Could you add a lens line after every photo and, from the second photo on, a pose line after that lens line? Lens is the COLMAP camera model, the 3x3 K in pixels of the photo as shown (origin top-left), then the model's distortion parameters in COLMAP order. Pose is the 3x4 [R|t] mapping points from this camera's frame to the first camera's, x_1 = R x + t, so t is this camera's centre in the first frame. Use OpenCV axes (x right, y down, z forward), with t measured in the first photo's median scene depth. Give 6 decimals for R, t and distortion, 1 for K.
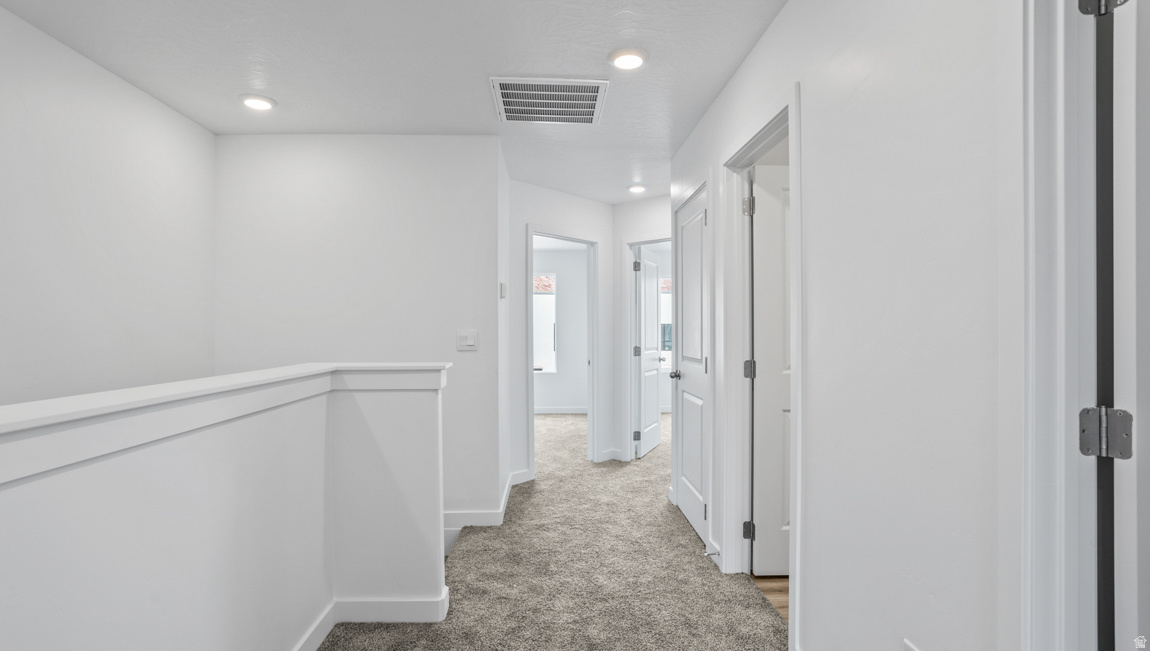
lens RADIAL K [[572.7, 0, 575.6], [0, 572.7, 332.7], [0, 0, 1]] dist [-0.048513, 0.031455]
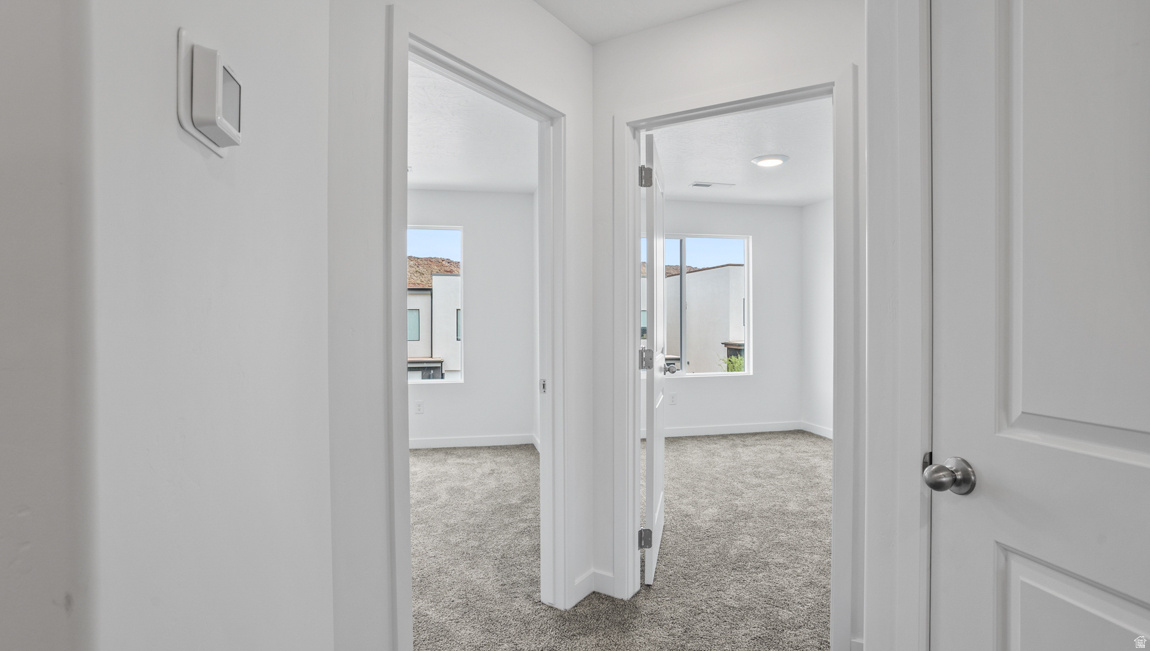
lens RADIAL K [[572.7, 0, 575.6], [0, 572.7, 332.7], [0, 0, 1]] dist [-0.048513, 0.031455]
pose [[0.985803, -0.000845, 0.167903, -0.026657], [-0.002912, 0.999751, 0.022127, 0.000959], [-0.167880, -0.022302, 0.985555, 0.550173]]
